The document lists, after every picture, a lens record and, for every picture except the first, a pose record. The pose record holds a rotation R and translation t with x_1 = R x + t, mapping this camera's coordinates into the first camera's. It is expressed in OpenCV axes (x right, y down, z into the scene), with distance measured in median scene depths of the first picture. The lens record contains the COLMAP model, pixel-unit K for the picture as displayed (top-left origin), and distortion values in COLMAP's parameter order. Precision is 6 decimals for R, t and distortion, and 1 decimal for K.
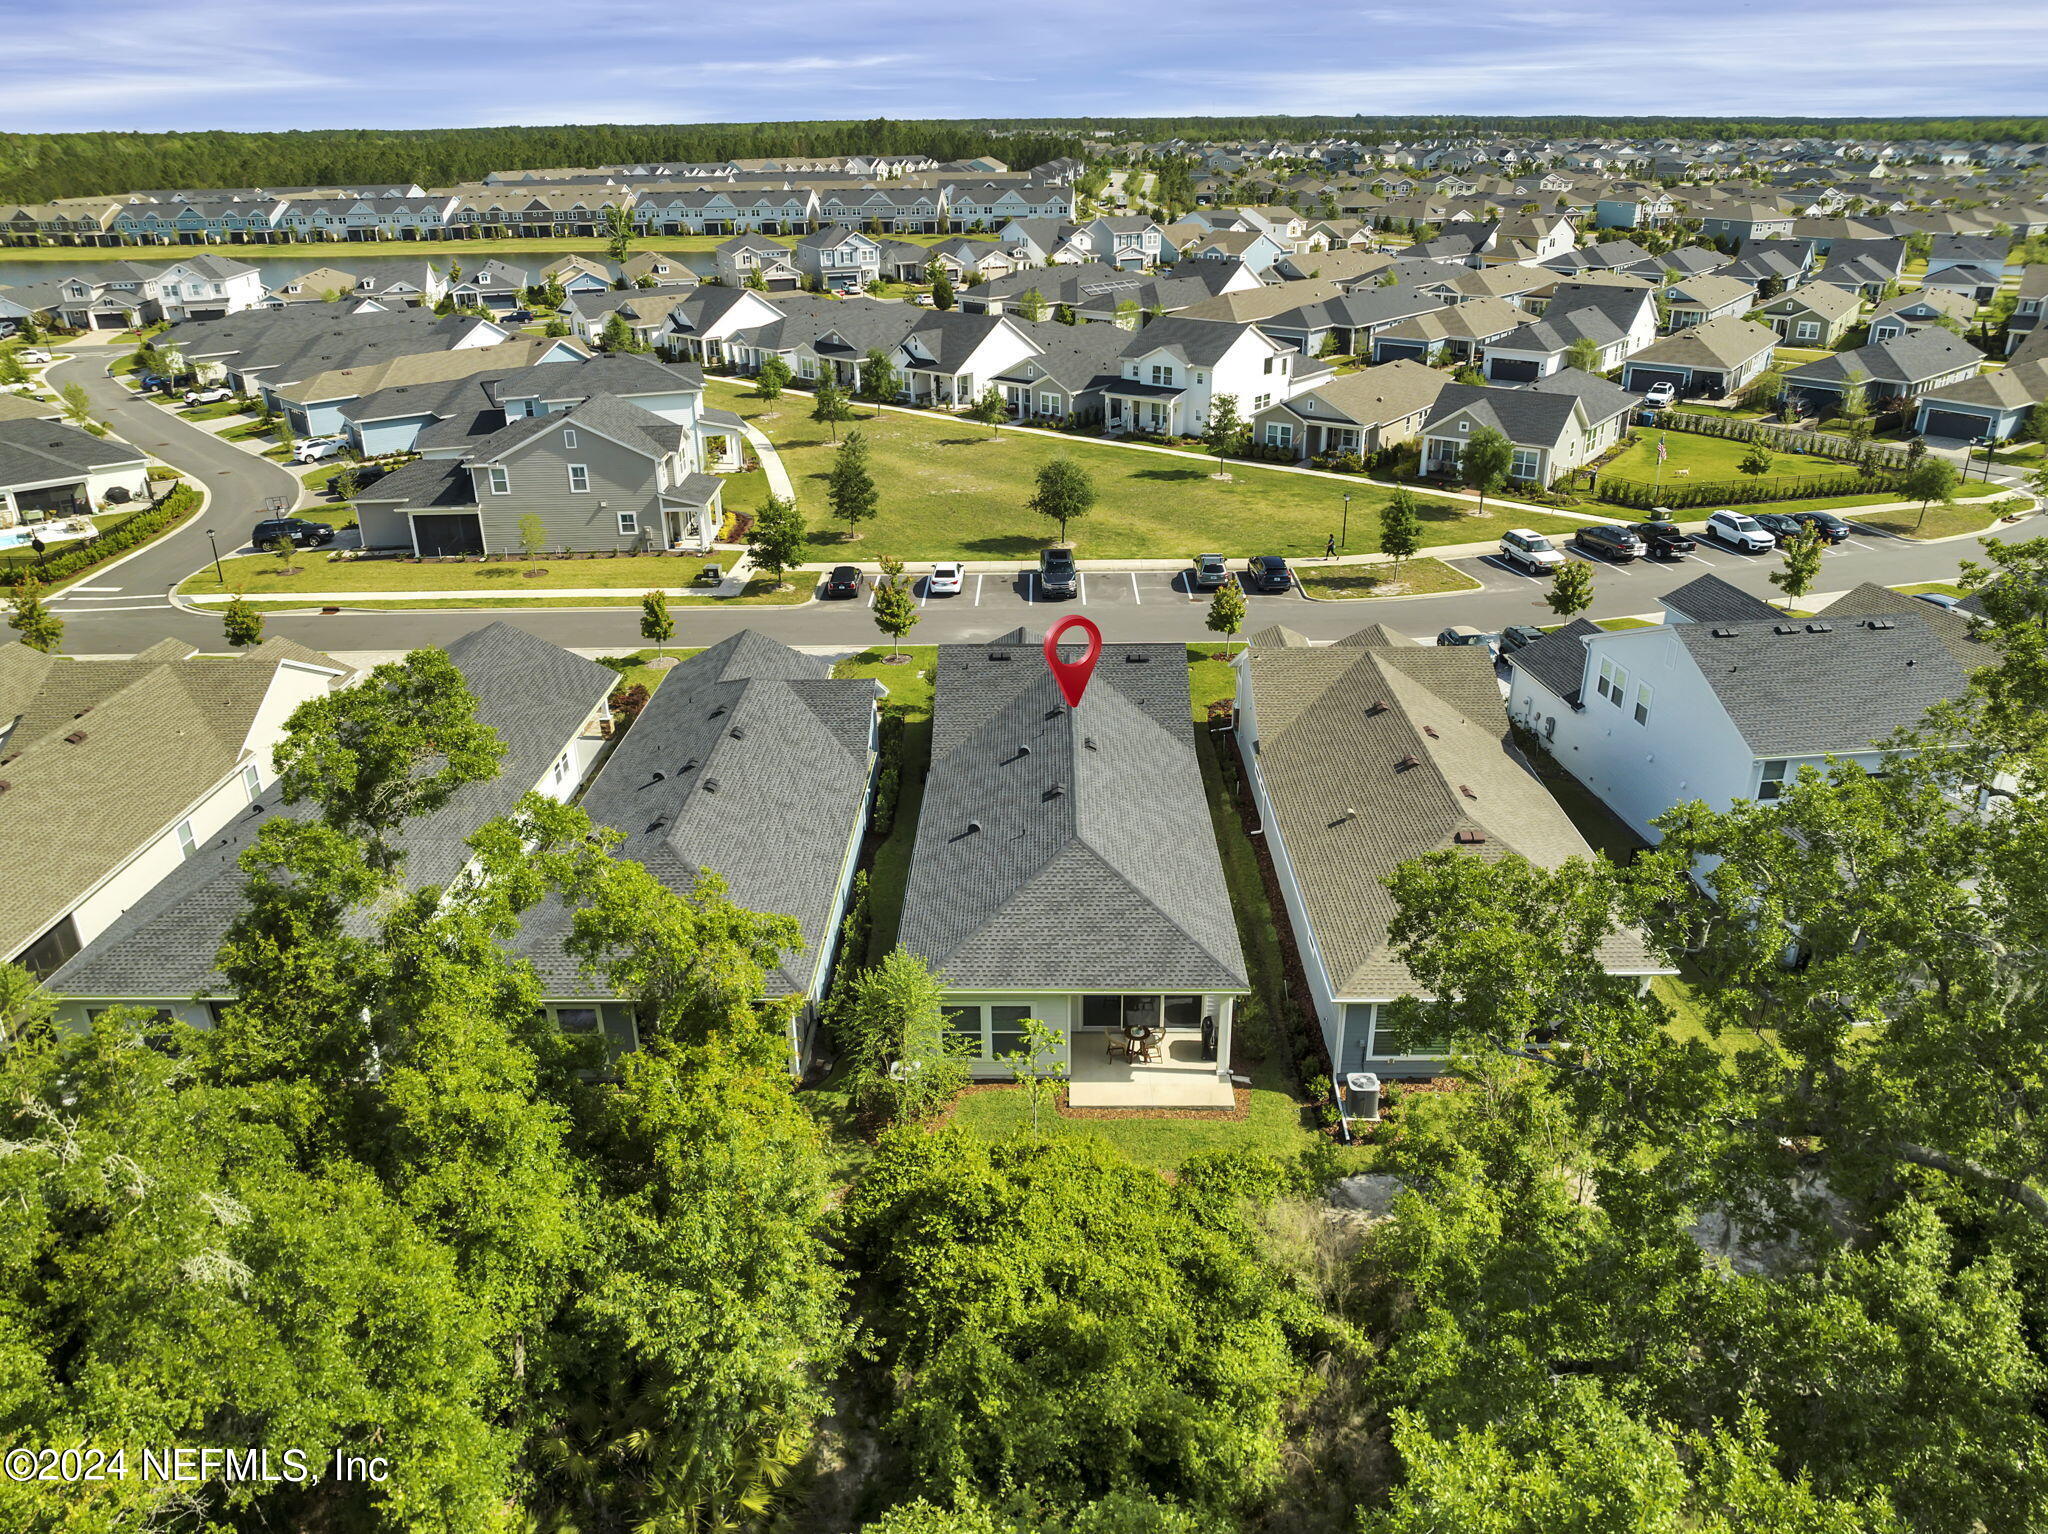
lens RADIAL K [[1443.0, 0, 1024.0], [0, 1443.0, 767.0], [0, 0, 1]] dist [-0.044044, 0.000083]
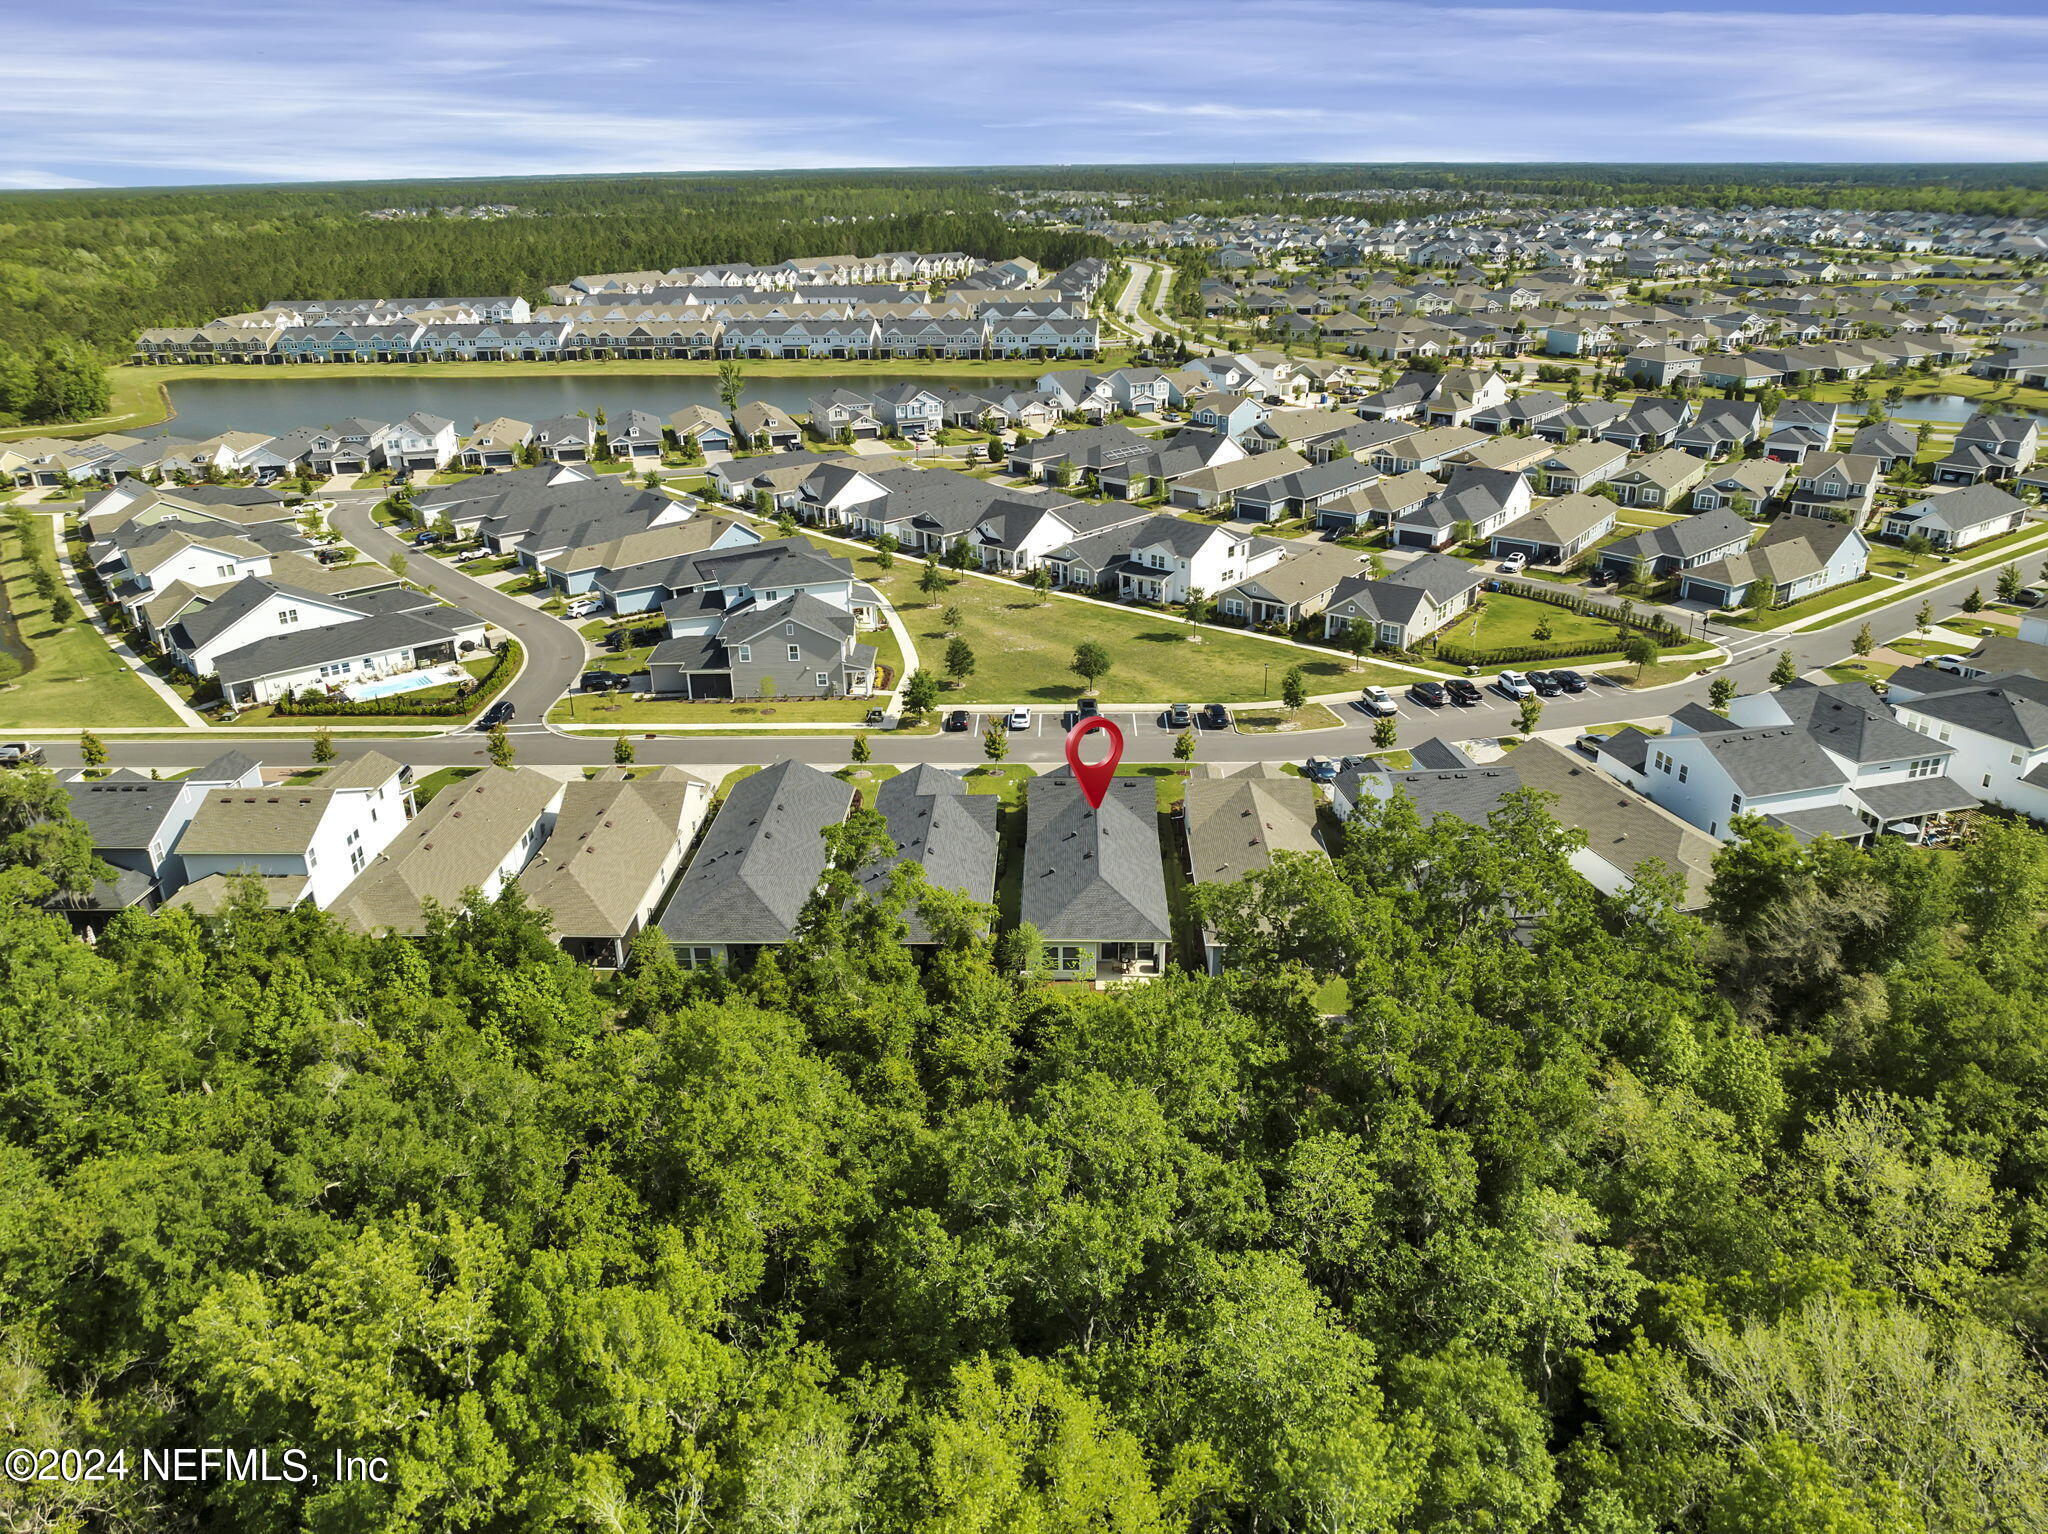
lens RADIAL K [[1443.0, 0, 1024.0], [0, 1443.0, 767.0], [0, 0, 1]] dist [-0.044044, 0.000083]
pose [[0.999876, 0.004333, -0.015143, -0.017955], [-0.004709, 0.999679, -0.024897, -0.024341], [0.015030, 0.024965, 0.999575, -0.477570]]
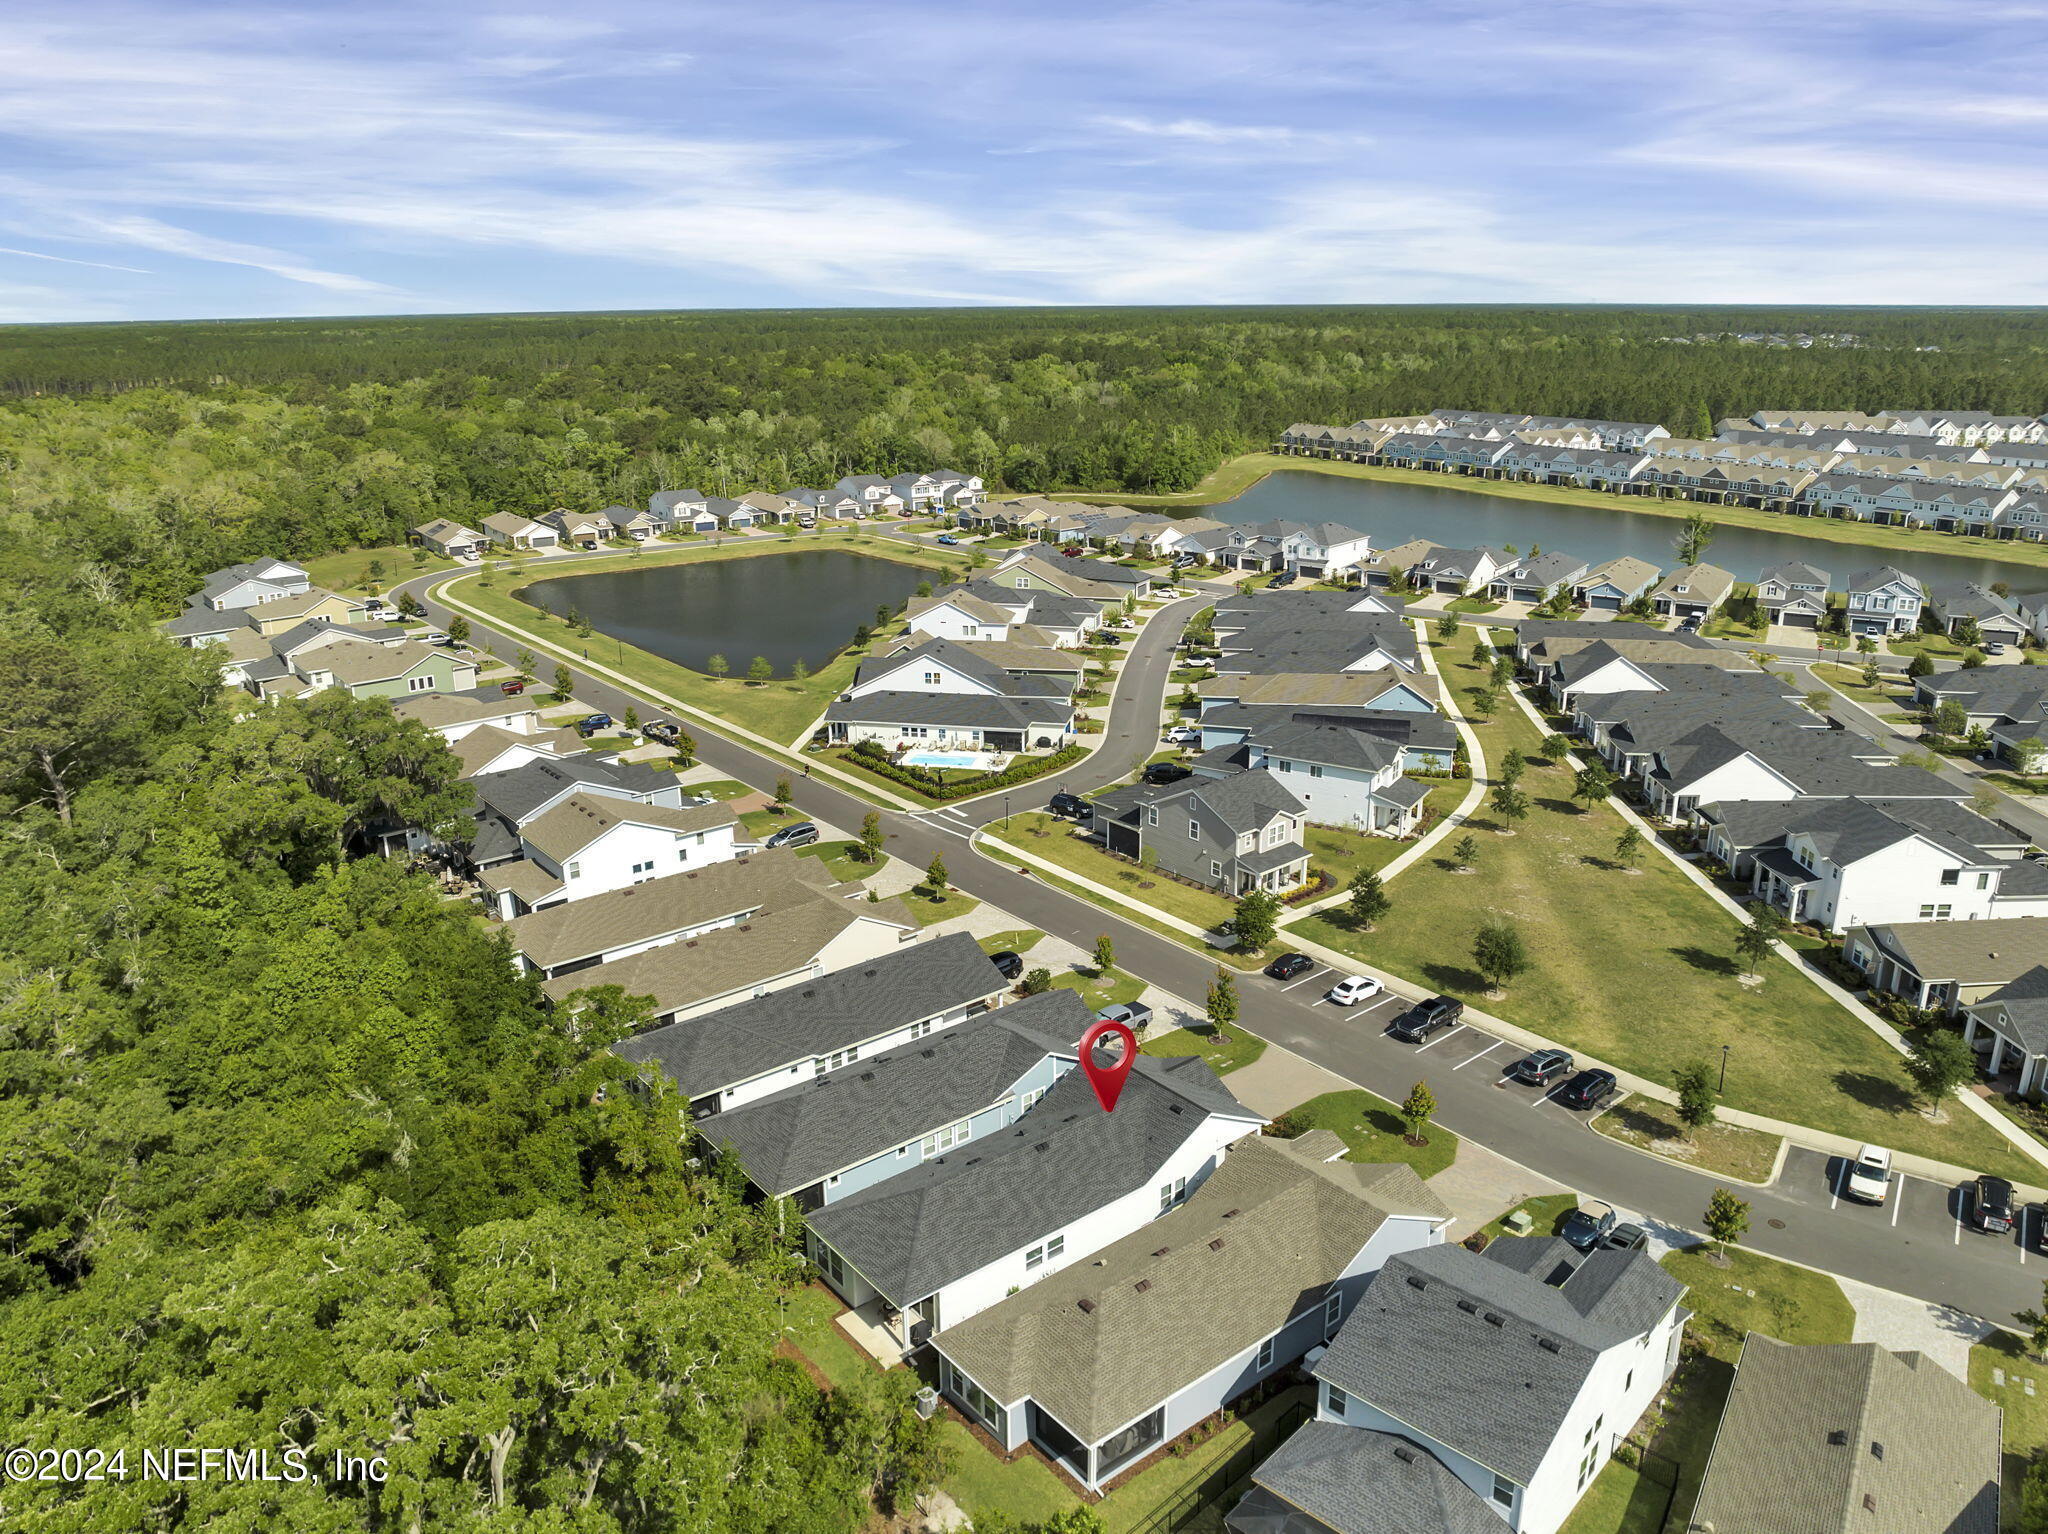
lens RADIAL K [[1443.0, 0, 1024.0], [0, 1443.0, 767.0], [0, 0, 1]] dist [-0.044044, 0.000083]
pose [[0.631998, 0.240906, -0.736575, 0.471214], [-0.315685, 0.948054, 0.039207, -0.200466], [0.707758, 0.207747, 0.675218, -0.073721]]
